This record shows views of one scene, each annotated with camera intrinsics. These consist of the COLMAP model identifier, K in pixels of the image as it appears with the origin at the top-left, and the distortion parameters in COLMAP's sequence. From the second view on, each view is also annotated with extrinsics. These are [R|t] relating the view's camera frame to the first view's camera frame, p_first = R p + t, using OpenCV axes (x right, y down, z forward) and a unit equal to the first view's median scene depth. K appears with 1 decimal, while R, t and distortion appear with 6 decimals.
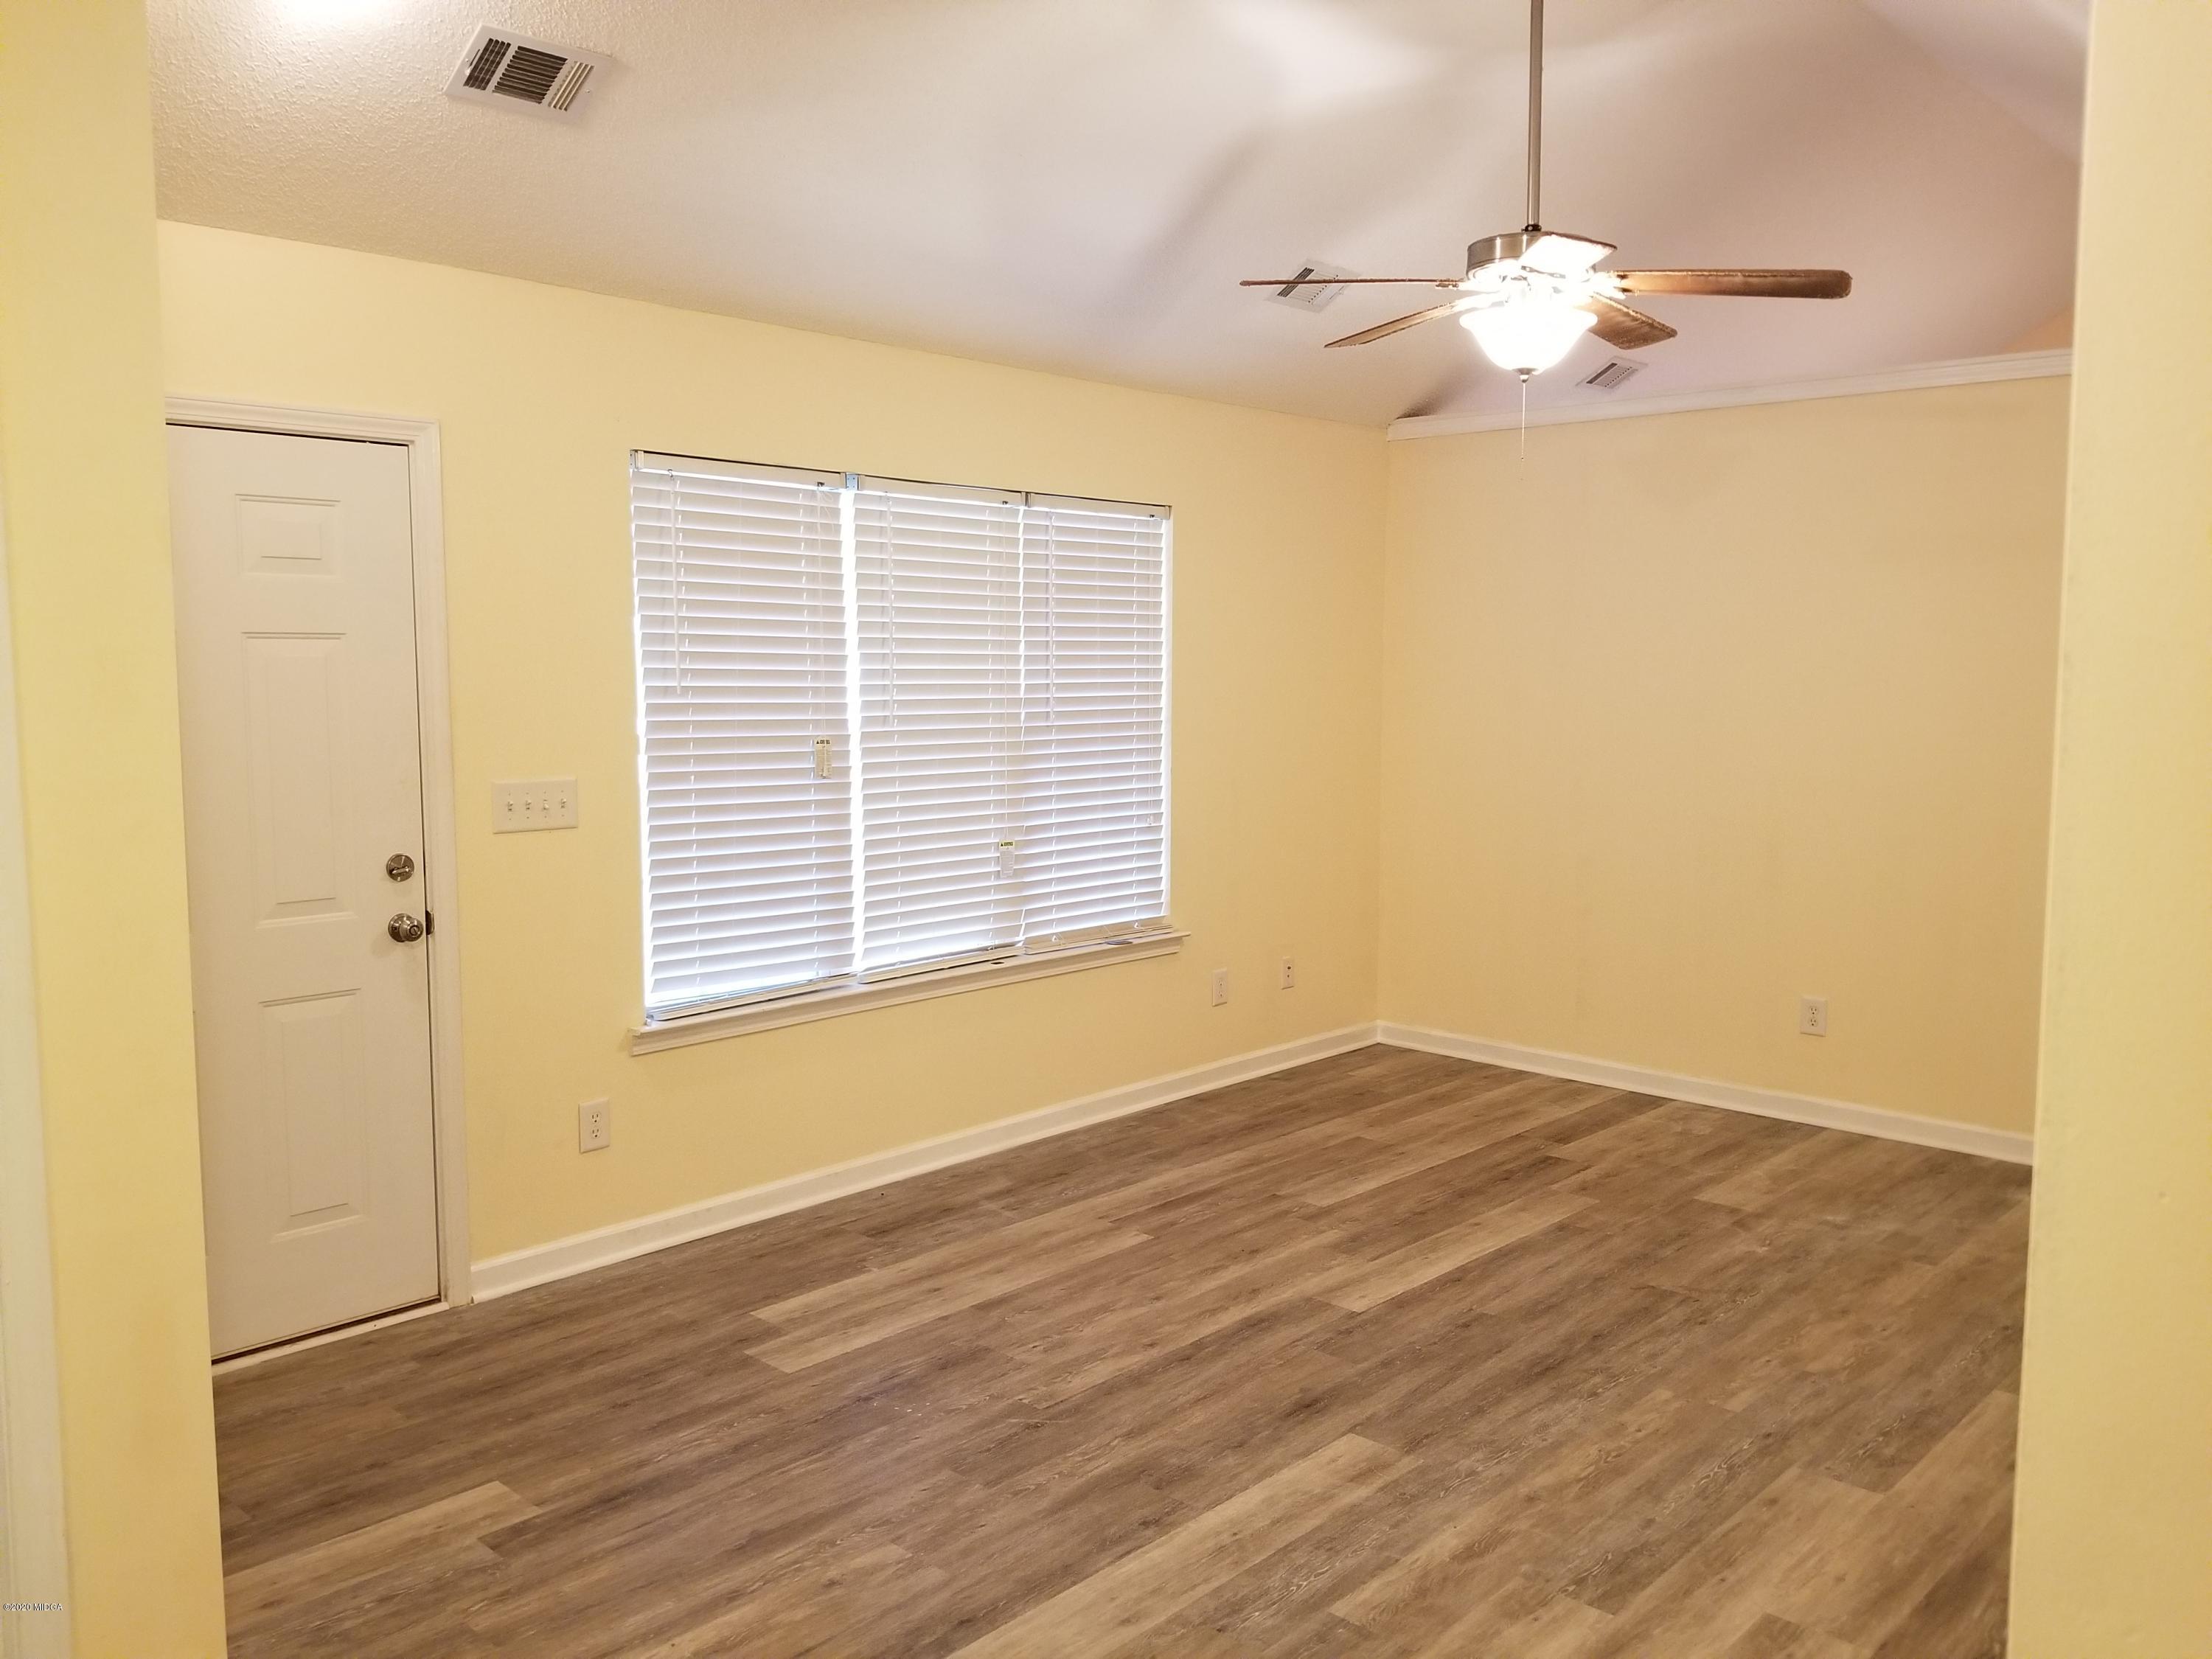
lens RADIAL K [[1738.2, 0, 1106.0], [0, 1738.2, 829.5], [0, 0, 1]] dist [-0.004335, -0.010793]
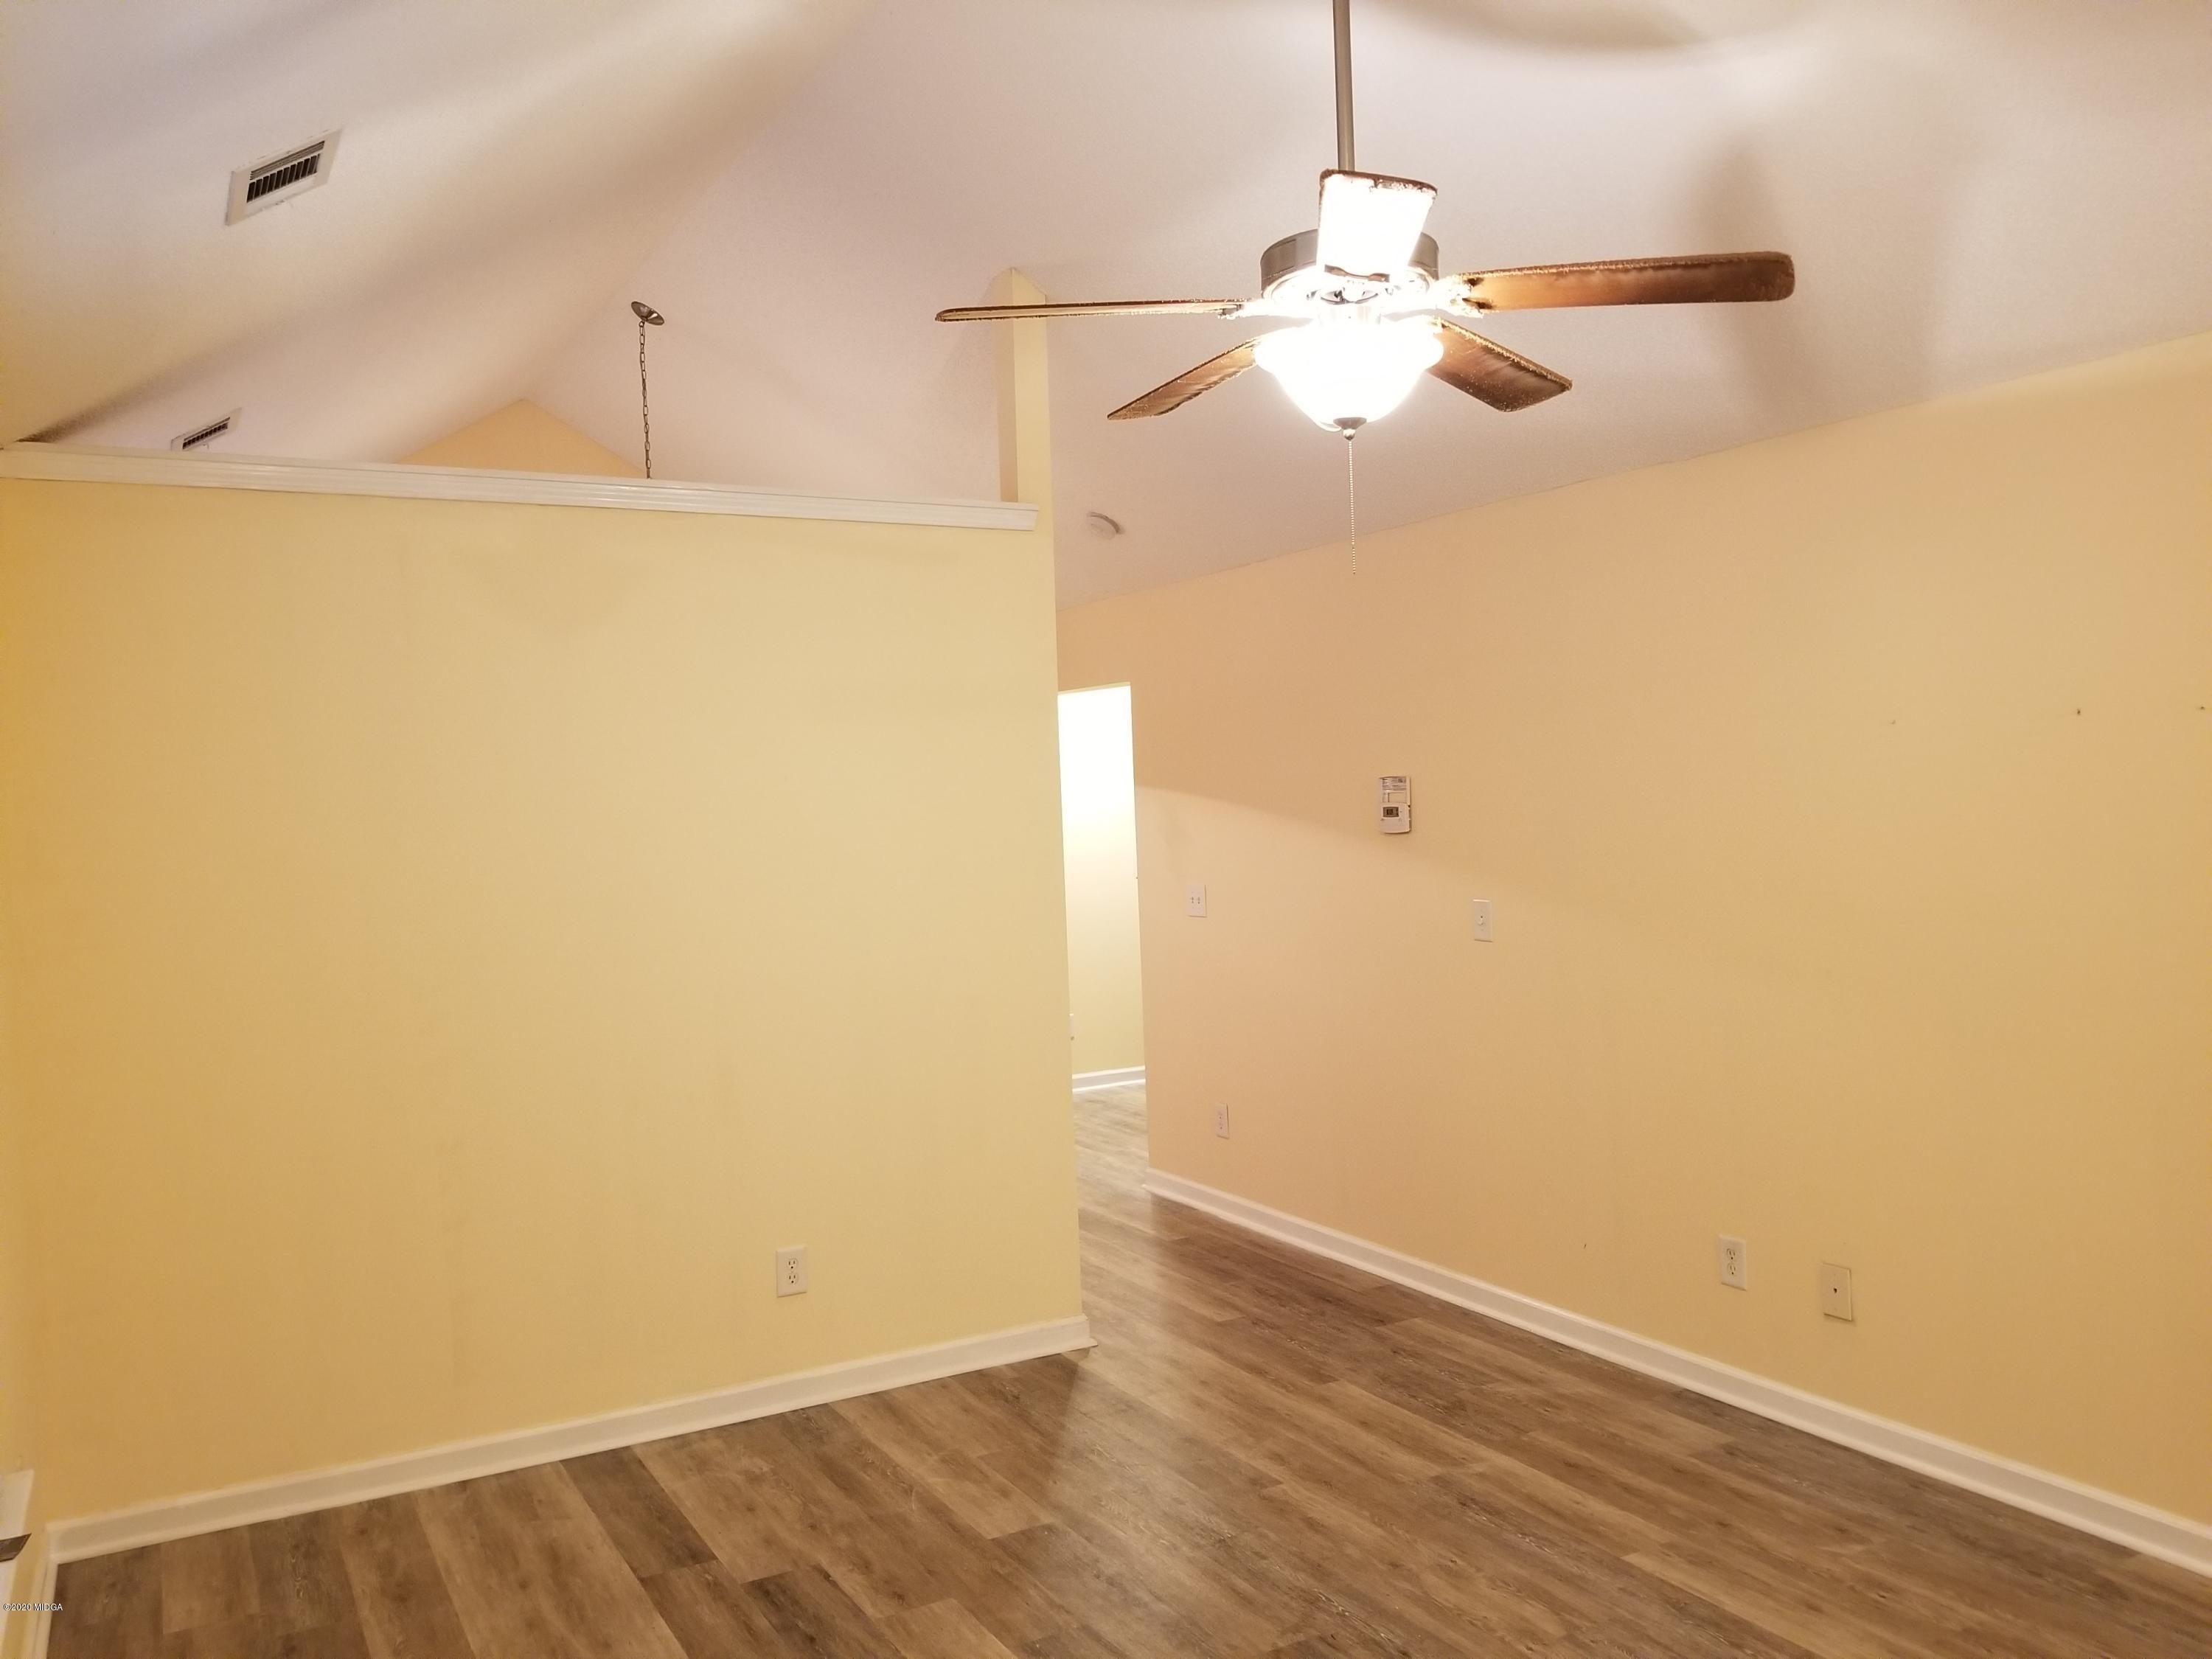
lens RADIAL K [[1738.2, 0, 1106.0], [0, 1738.2, 829.5], [0, 0, 1]] dist [-0.004335, -0.010793]
pose [[0.301823, -0.033504, 0.952775, -0.328610], [0.136068, 0.990665, -0.008267, -0.072962], [-0.943604, 0.132138, 0.303564, 0.647642]]
